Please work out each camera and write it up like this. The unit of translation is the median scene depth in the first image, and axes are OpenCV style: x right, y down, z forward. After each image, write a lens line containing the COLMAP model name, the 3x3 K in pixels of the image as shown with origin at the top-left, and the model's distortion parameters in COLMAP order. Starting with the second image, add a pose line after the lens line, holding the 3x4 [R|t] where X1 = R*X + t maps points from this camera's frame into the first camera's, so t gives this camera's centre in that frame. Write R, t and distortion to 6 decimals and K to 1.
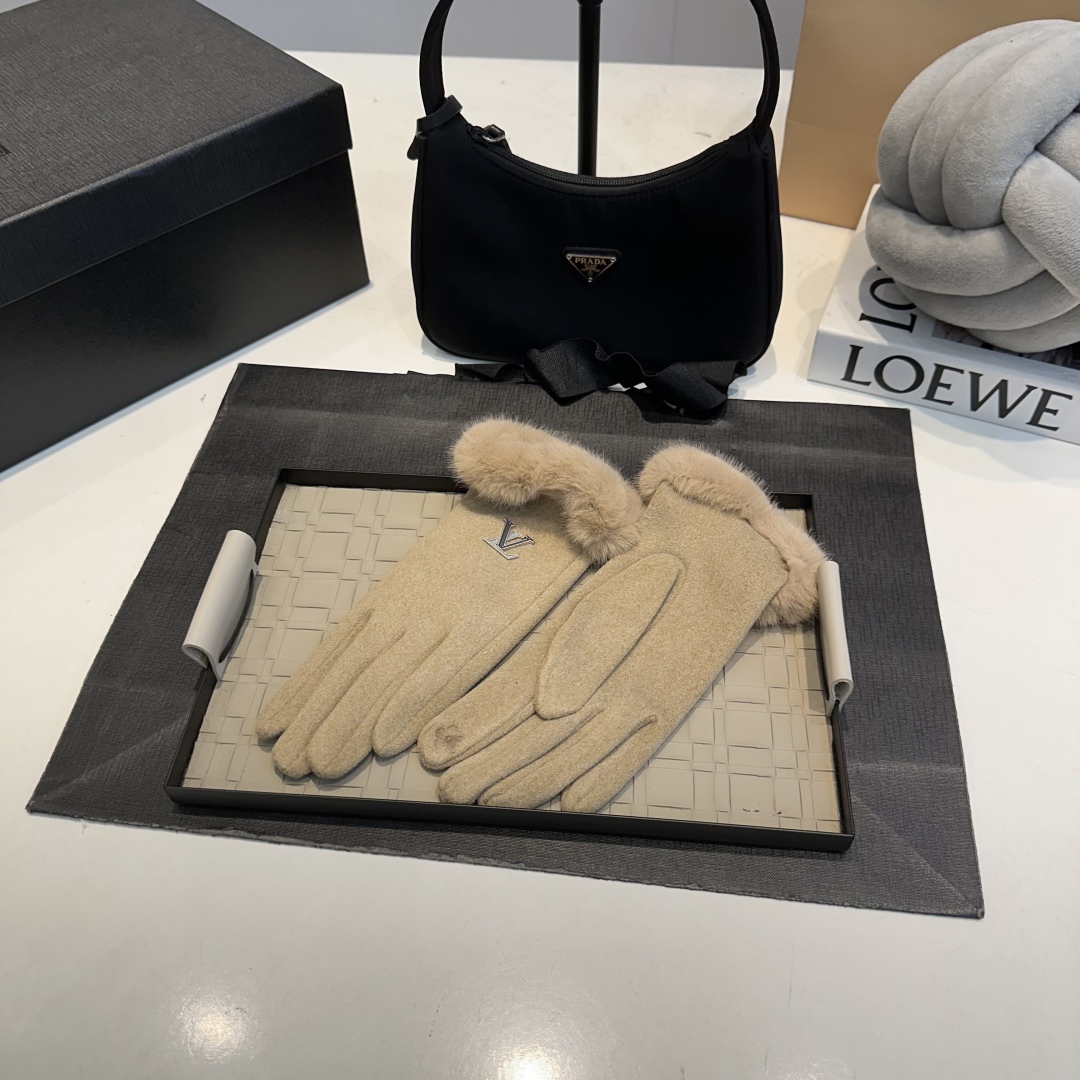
lens RADIAL K [[1087.4, 0, 543.8], [0, 1087.4, 542.1], [0, 0, 1]] dist [-0.029658, 0.000000]
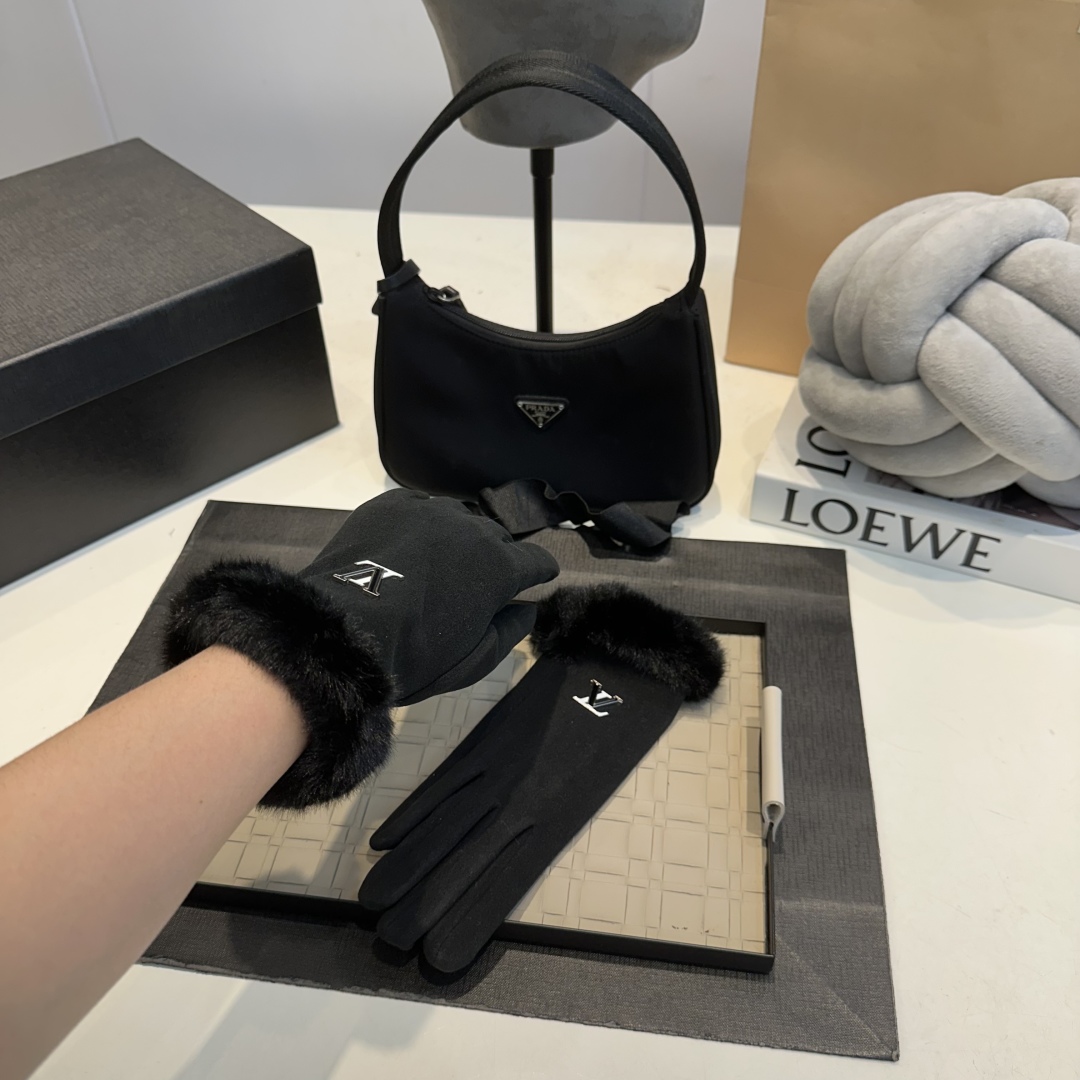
lens RADIAL K [[1087.4, 0, 543.0], [0, 1087.4, 538.2], [0, 0, 1]] dist [-0.029658, 0.000000]
pose [[0.999847, 0.009665, -0.014573, 0.066864], [-0.011295, 0.993152, -0.116280, -0.010462], [0.013349, 0.116427, 0.993110, -0.040658]]
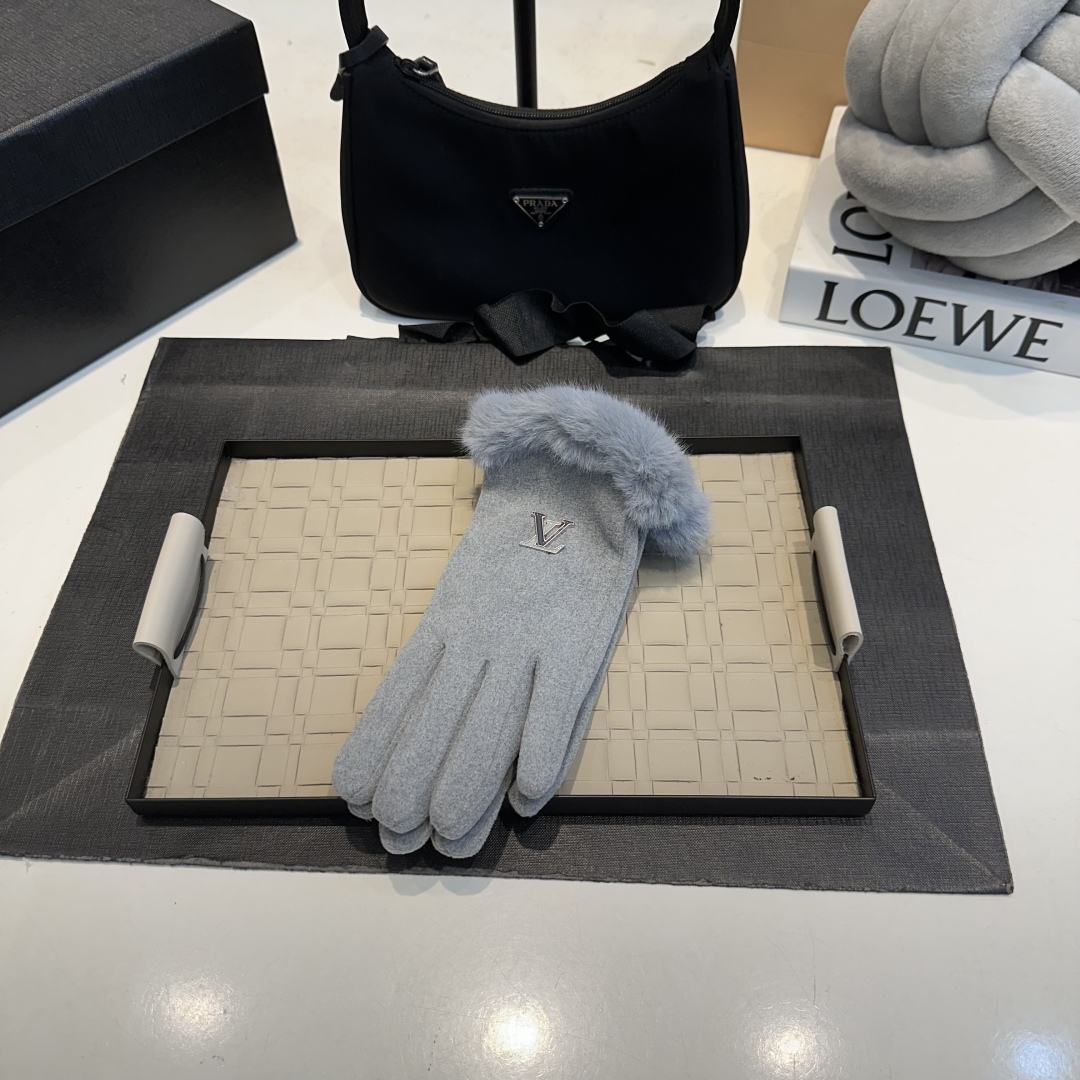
lens RADIAL K [[1087.4, 0, 536.2], [0, 1087.4, 553.1], [0, 0, 1]] dist [-0.029658, 0.000000]
pose [[0.997093, -0.064338, 0.040827, -0.017290], [0.062165, 0.996688, 0.052425, -0.014714], [-0.044065, -0.049735, 0.997790, 0.077974]]
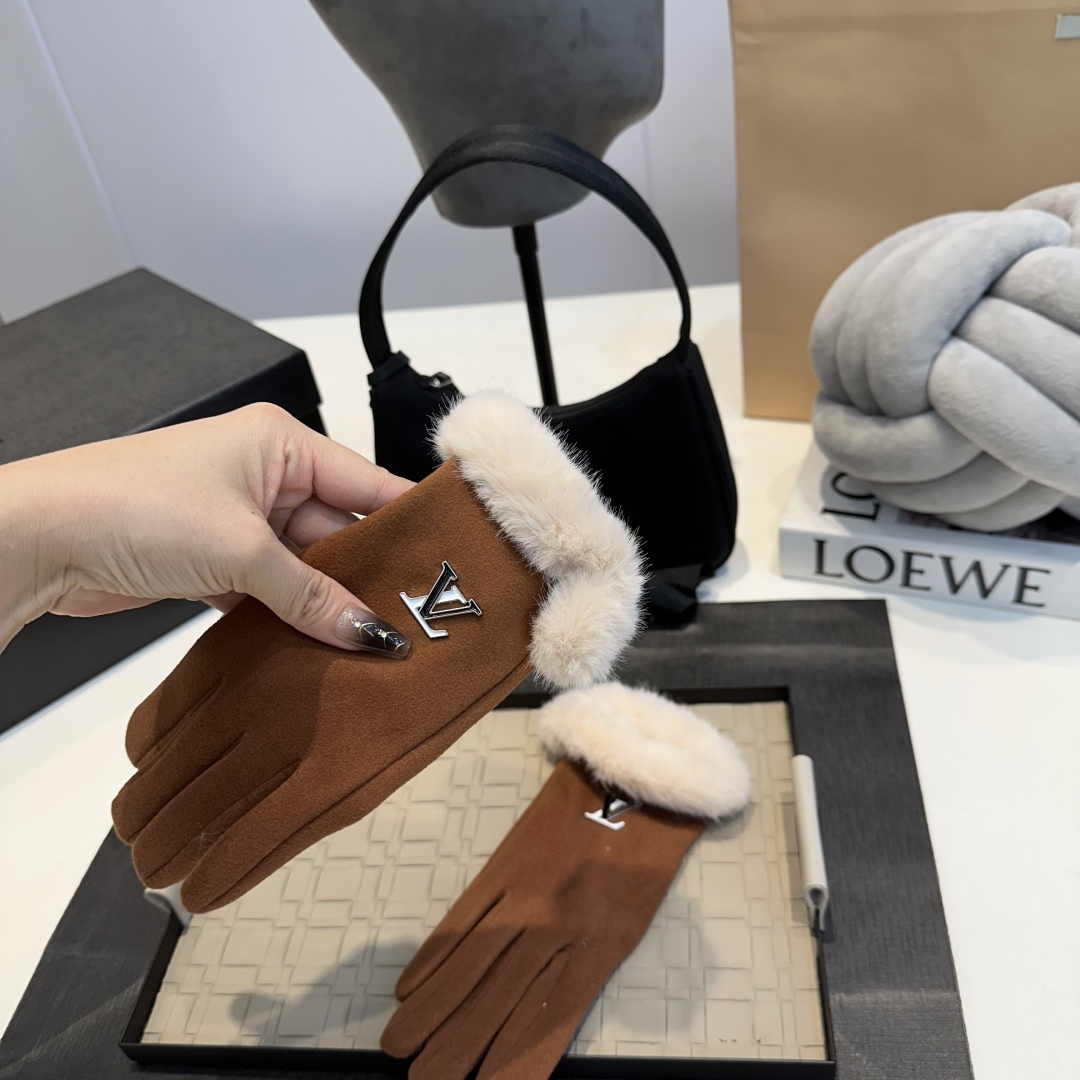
lens RADIAL K [[1087.4, 0, 548.1], [0, 1087.4, 518.0], [0, 0, 1]] dist [-0.029658, 0.000000]
pose [[0.991437, -0.097024, -0.087405, 0.138545], [0.076291, 0.973556, -0.215335, -0.007583], [0.105987, 0.206823, 0.972621, 0.007991]]
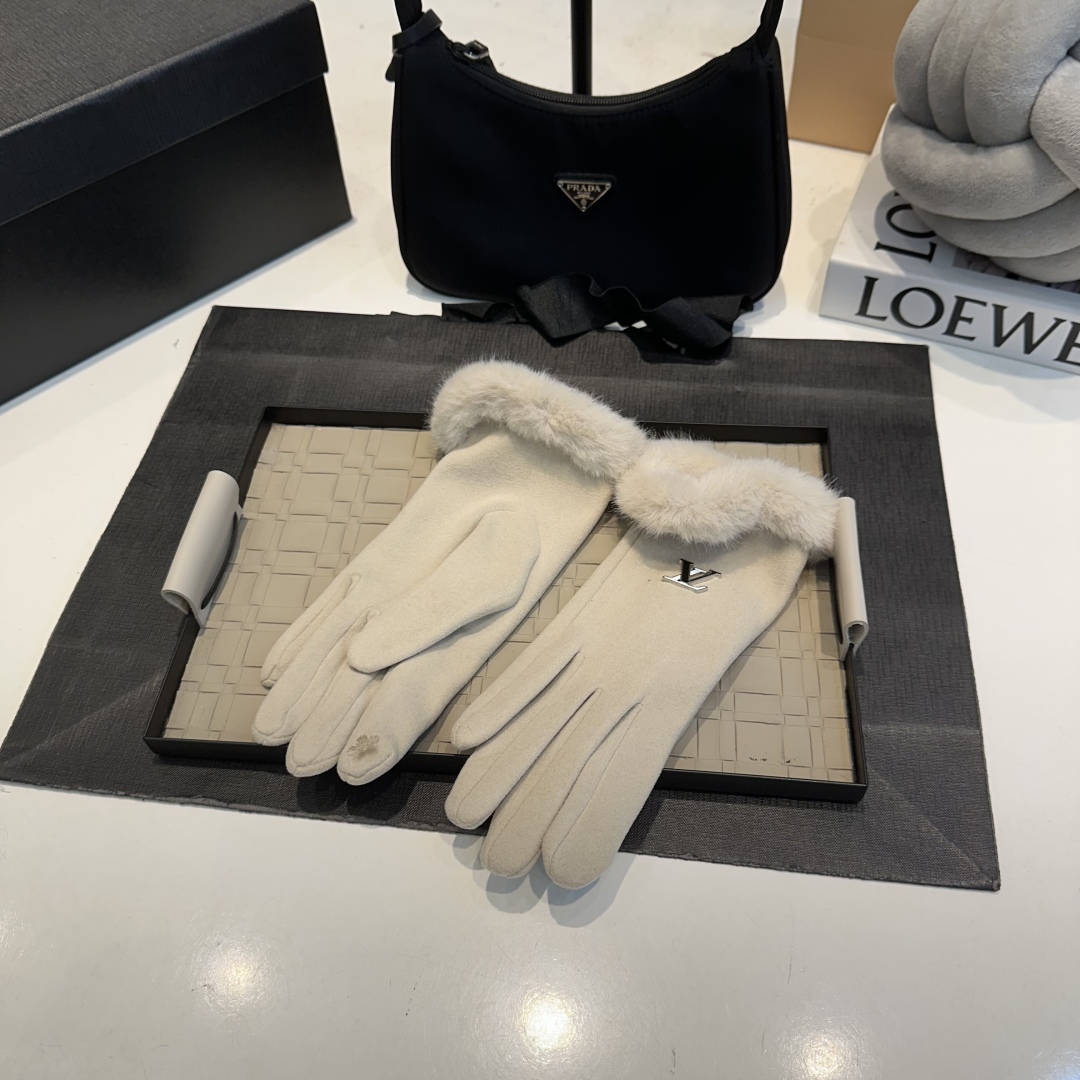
lens RADIAL K [[1087.4, 0, 542.0], [0, 1087.4, 554.1], [0, 0, 1]] dist [-0.029658, 0.000000]
pose [[0.999707, -0.007903, -0.022867, 0.027629], [0.009104, 0.998558, 0.052915, 0.004133], [0.022416, -0.053108, 0.998337, 0.058023]]
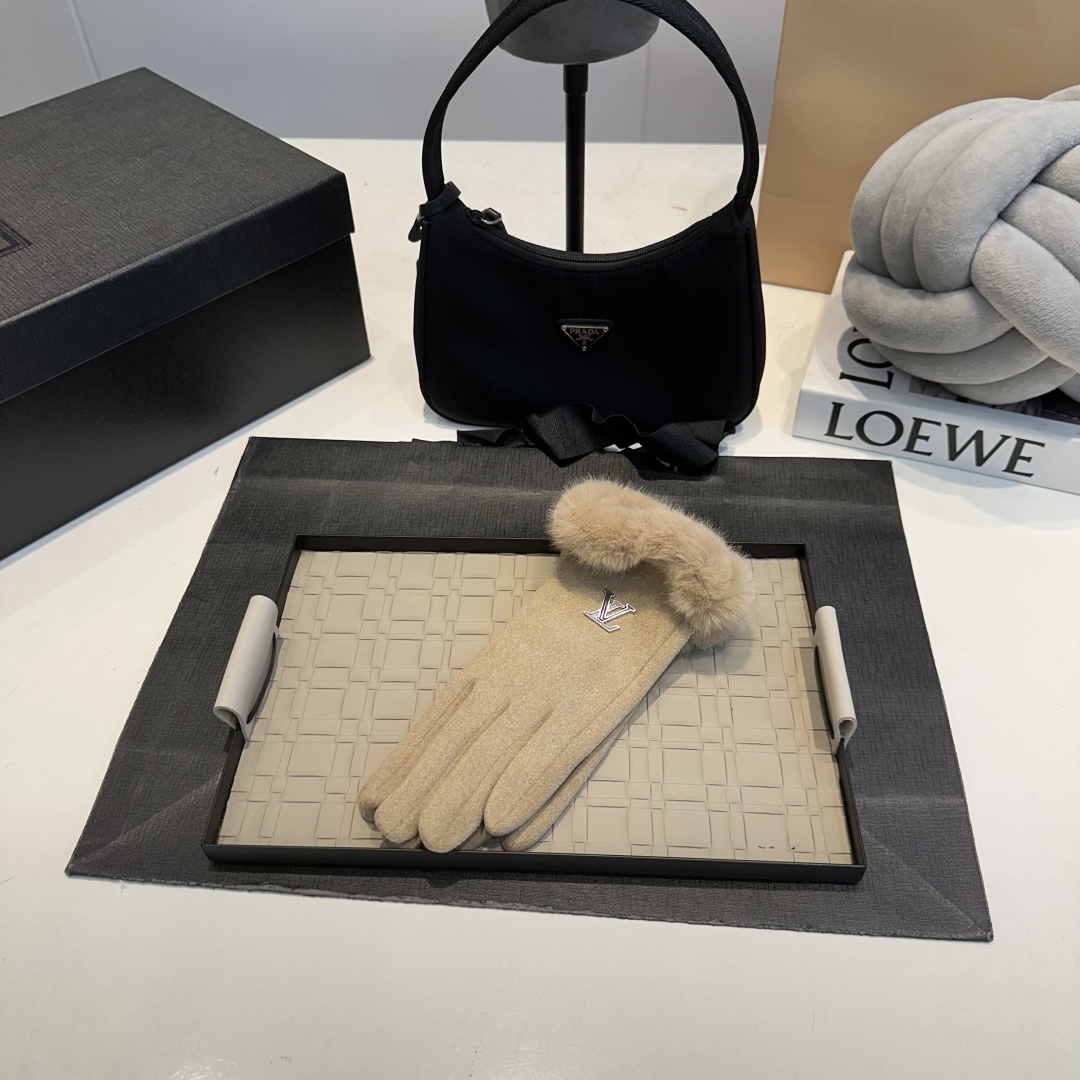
lens RADIAL K [[1087.4, 0, 534.6], [0, 1087.4, 542.2], [0, 0, 1]] dist [-0.029658, 0.000000]
pose [[0.999307, -0.031792, 0.019382, -0.034463], [0.032843, 0.997861, -0.056528, 0.004780], [-0.017543, 0.057125, 0.998213, -0.045291]]
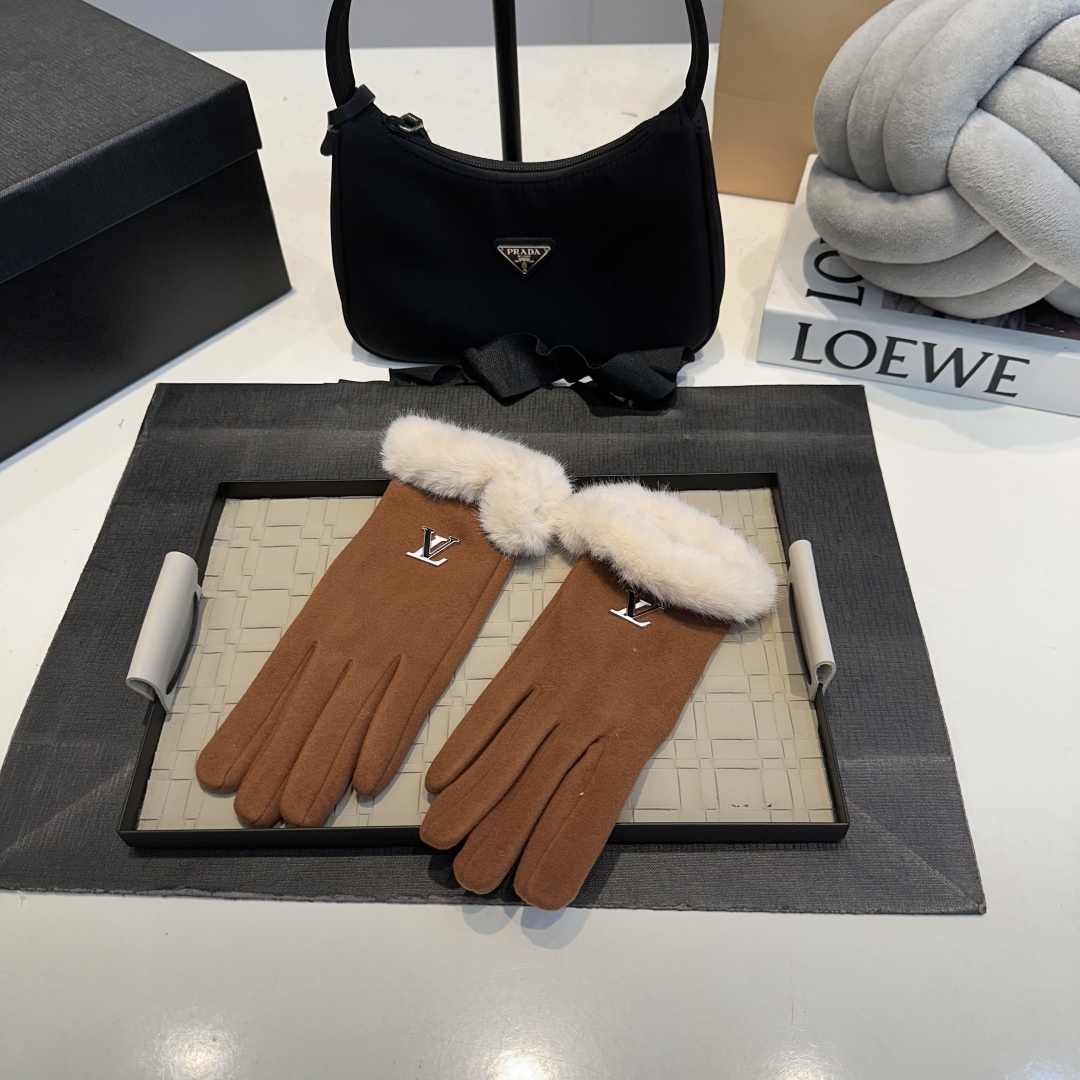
lens RADIAL K [[1087.4, 0, 546.3], [0, 1087.4, 547.8], [0, 0, 1]] dist [-0.029658, 0.000000]
pose [[0.996136, -0.073907, 0.047445, -0.000896], [0.073467, 0.997237, 0.010956, -0.010162], [-0.048124, -0.007428, 0.998814, 0.051654]]
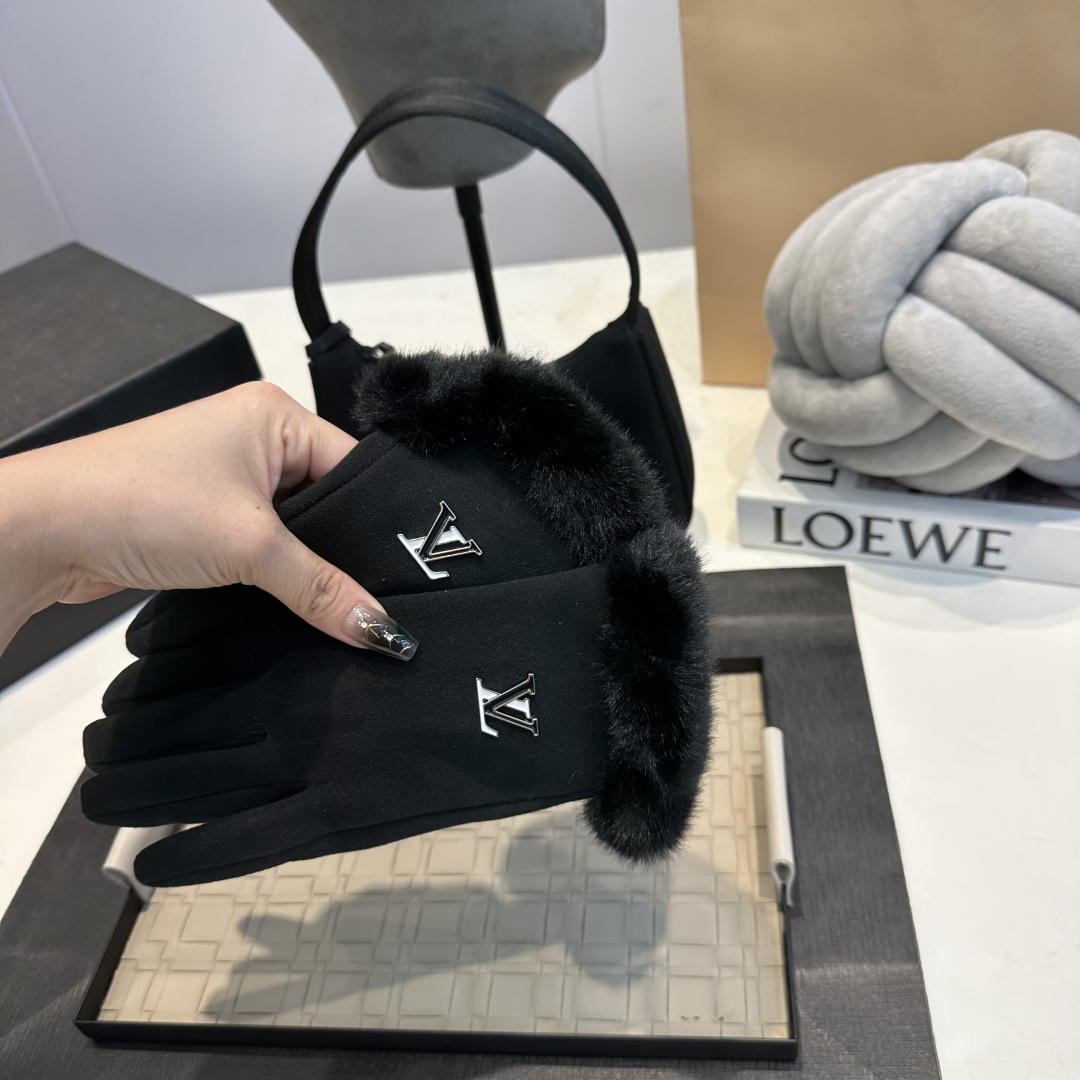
lens RADIAL K [[1087.4, 0, 553.5], [0, 1087.4, 533.6], [0, 0, 1]] dist [-0.029658, 0.000000]
pose [[0.990636, -0.120502, -0.064182, 0.158722], [0.107389, 0.978022, -0.178722, -0.008009], [0.084308, 0.170156, 0.981804, 0.041574]]
